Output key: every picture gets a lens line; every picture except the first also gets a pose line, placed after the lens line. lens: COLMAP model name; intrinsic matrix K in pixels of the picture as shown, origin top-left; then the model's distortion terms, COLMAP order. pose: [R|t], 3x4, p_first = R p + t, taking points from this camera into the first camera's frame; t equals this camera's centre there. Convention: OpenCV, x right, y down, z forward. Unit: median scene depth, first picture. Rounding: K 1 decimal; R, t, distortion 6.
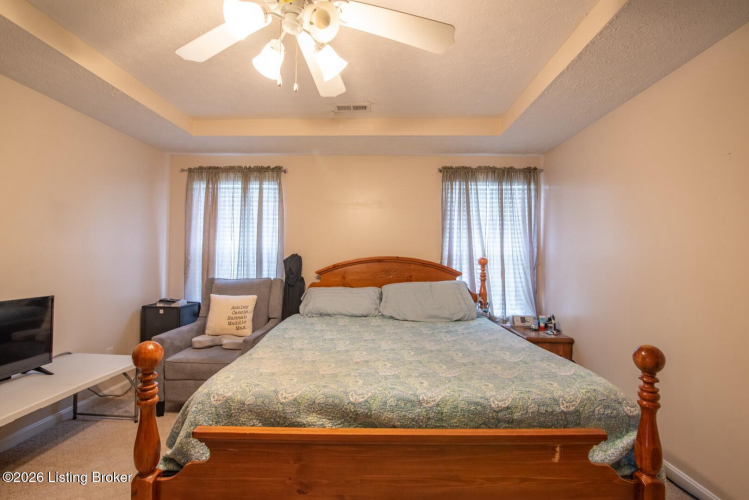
lens RADIAL K [[347.3, 0, 379.8], [0, 347.3, 253.0], [0, 0, 1]] dist [-0.017114, -0.000570]
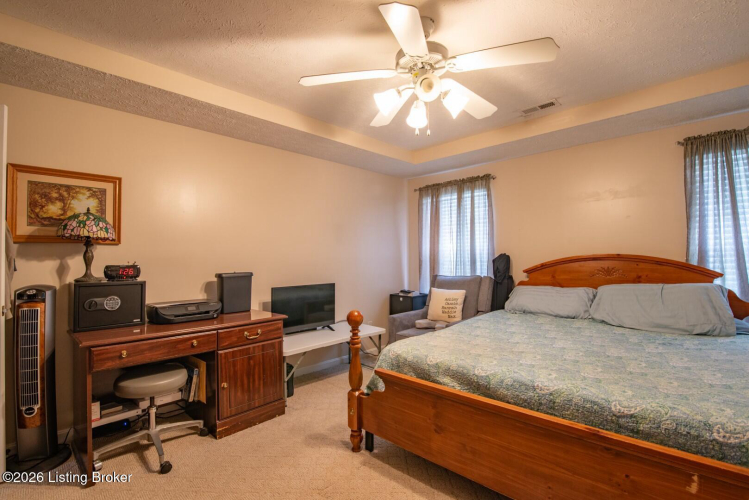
lens RADIAL K [[347.3, 0, 369.1], [0, 347.3, 252.4], [0, 0, 1]] dist [-0.017114, -0.000570]
pose [[0.725269, -0.025803, -0.687982, 0.242412], [0.024869, 0.999627, -0.011275, 0.000828], [0.688016, -0.008932, 0.725640, -0.072784]]
